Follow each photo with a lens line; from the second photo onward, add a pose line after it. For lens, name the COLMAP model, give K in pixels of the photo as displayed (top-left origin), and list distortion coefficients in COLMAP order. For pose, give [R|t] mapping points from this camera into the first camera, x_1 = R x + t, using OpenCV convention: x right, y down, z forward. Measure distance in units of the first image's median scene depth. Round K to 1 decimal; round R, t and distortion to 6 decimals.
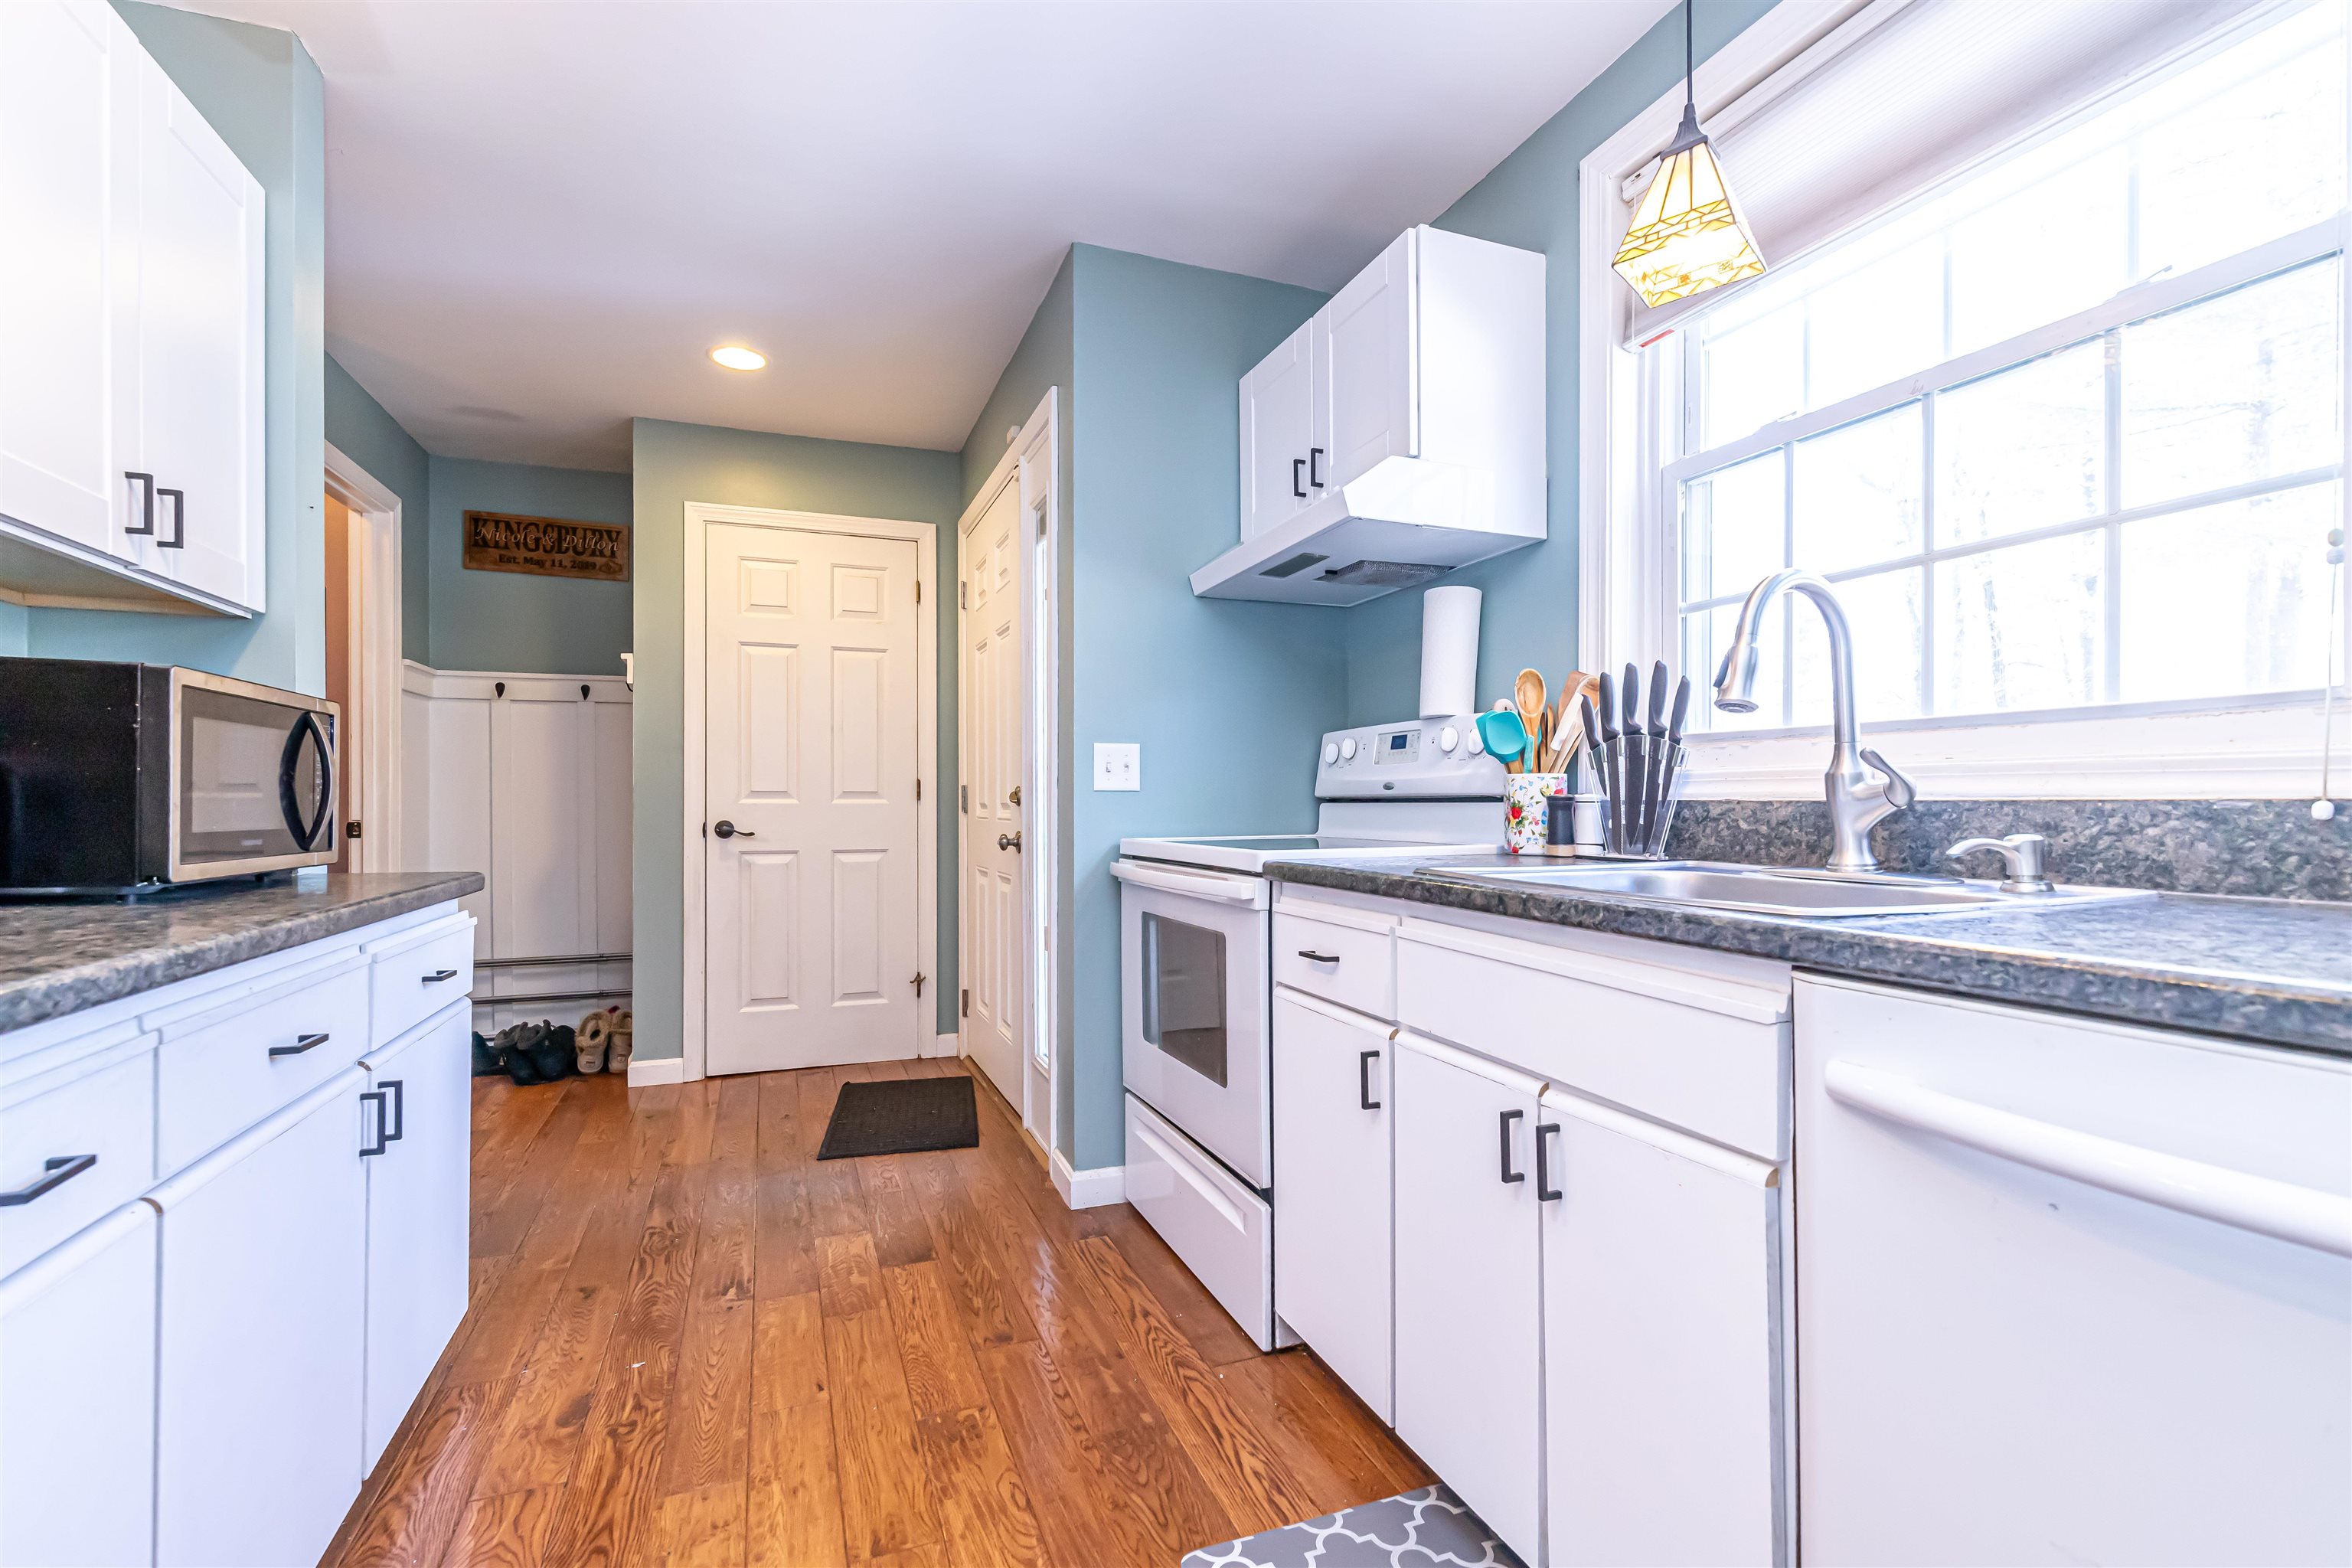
lens RADIAL K [[1027.1, 0, 1173.7], [0, 1027.1, 804.7], [0, 0, 1]] dist [0.003073, -0.001857]
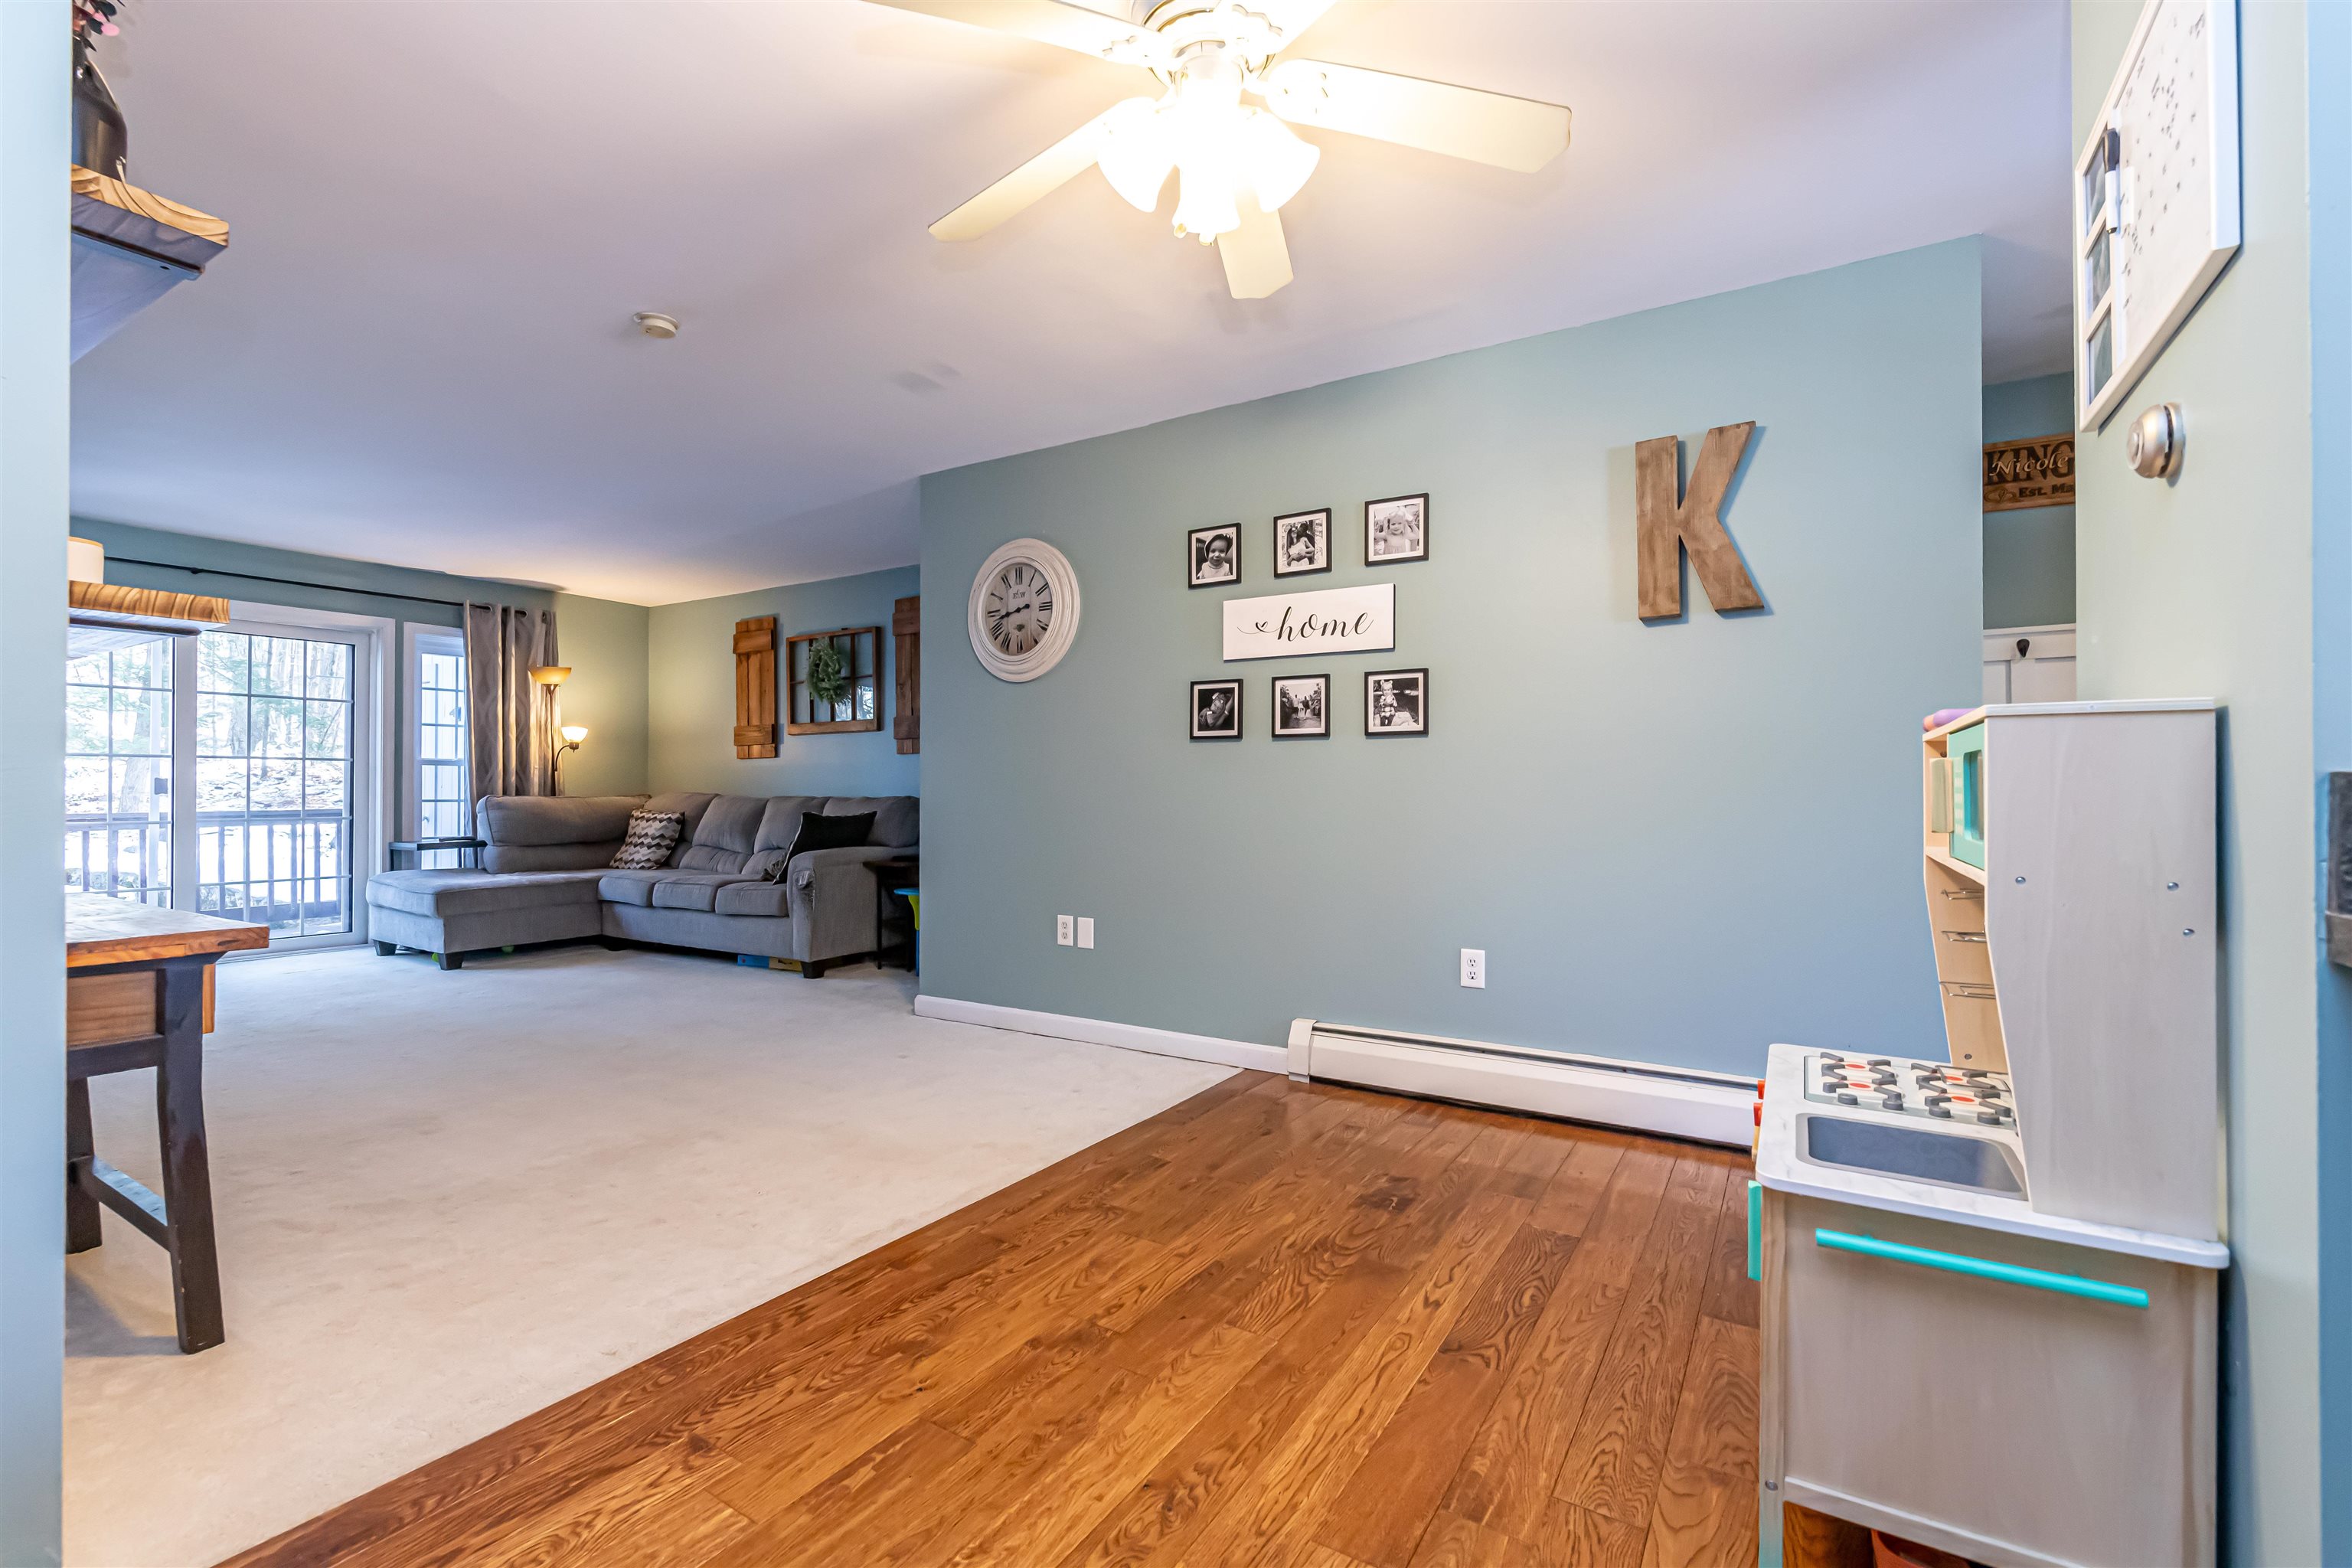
lens RADIAL K [[1027.1, 0, 1164.3], [0, 1027.1, 780.0], [0, 0, 1]] dist [0.003073, -0.001857]
pose [[0.604995, -0.005226, -0.796212, -0.861835], [-0.003274, 0.999954, -0.009051, 0.016888], [0.796223, 0.008083, 0.604949, -0.162919]]
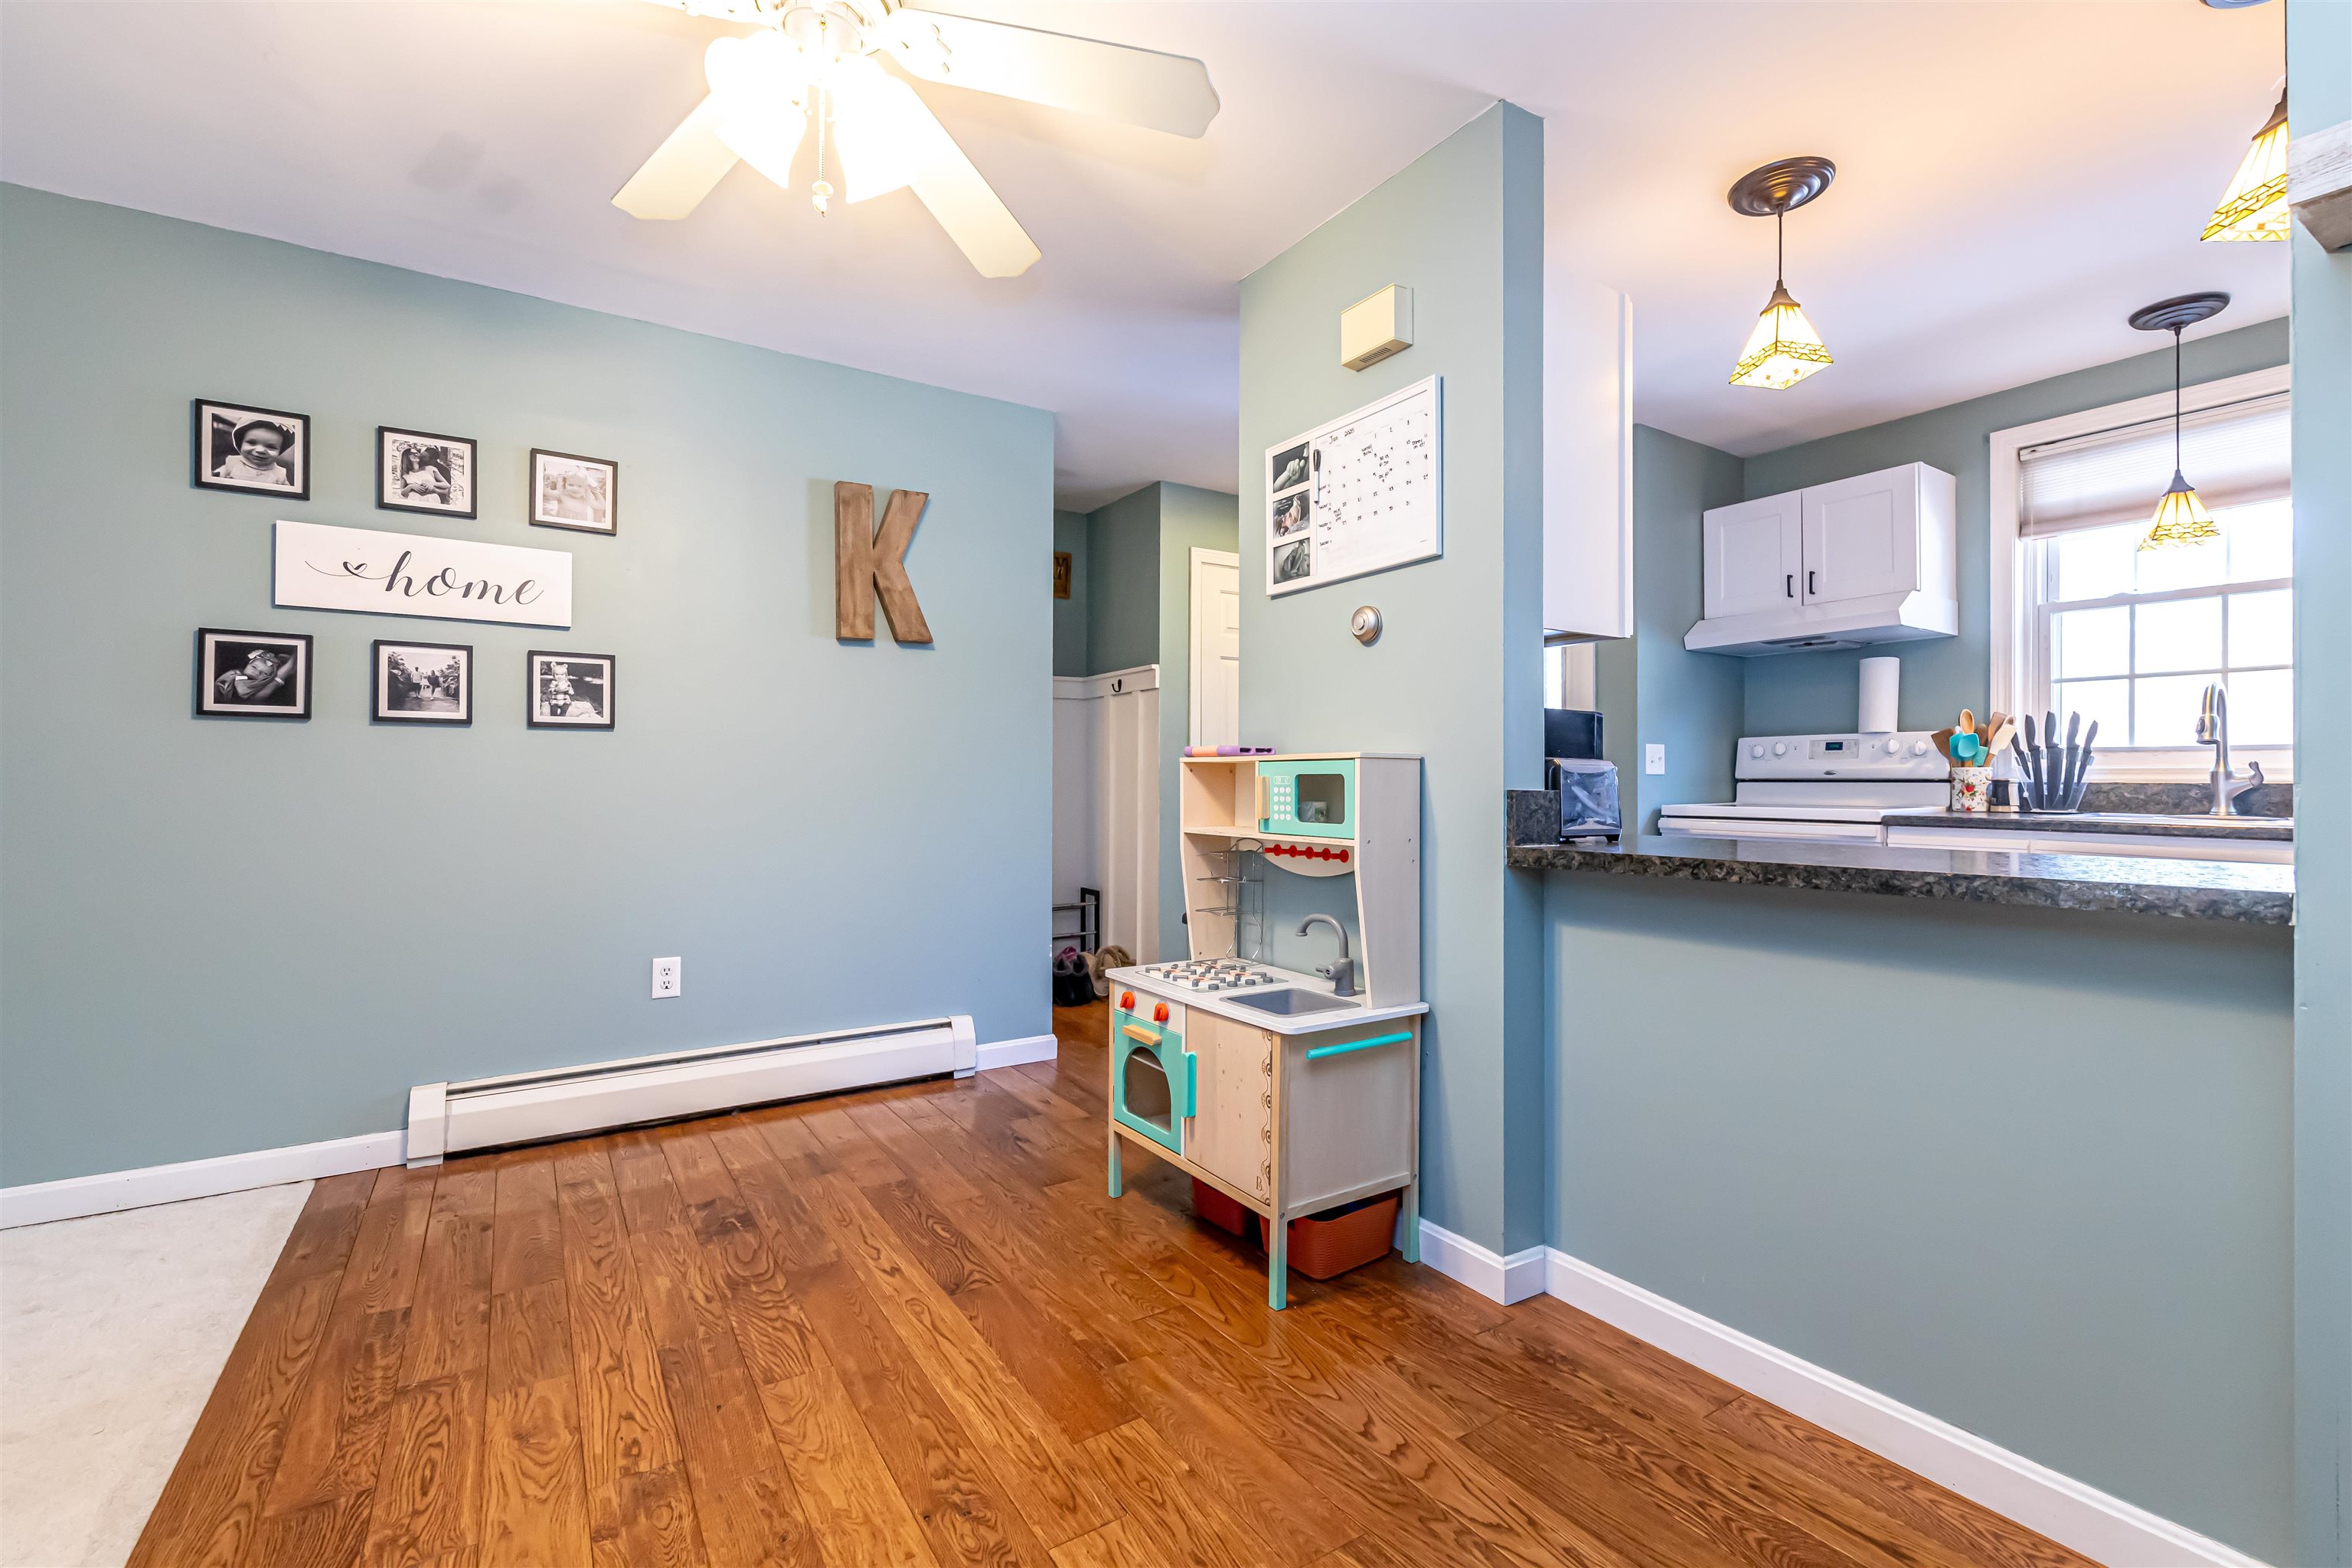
lens RADIAL K [[1027.1, 0, 1177.2], [0, 1027.1, 772.3], [0, 0, 1]] dist [0.003073, -0.001857]
pose [[0.975045, 0.006012, 0.221925, -1.469379], [-0.003626, 0.999931, -0.011160, 0.004123], [-0.221977, 0.010077, 0.975000, -0.475412]]
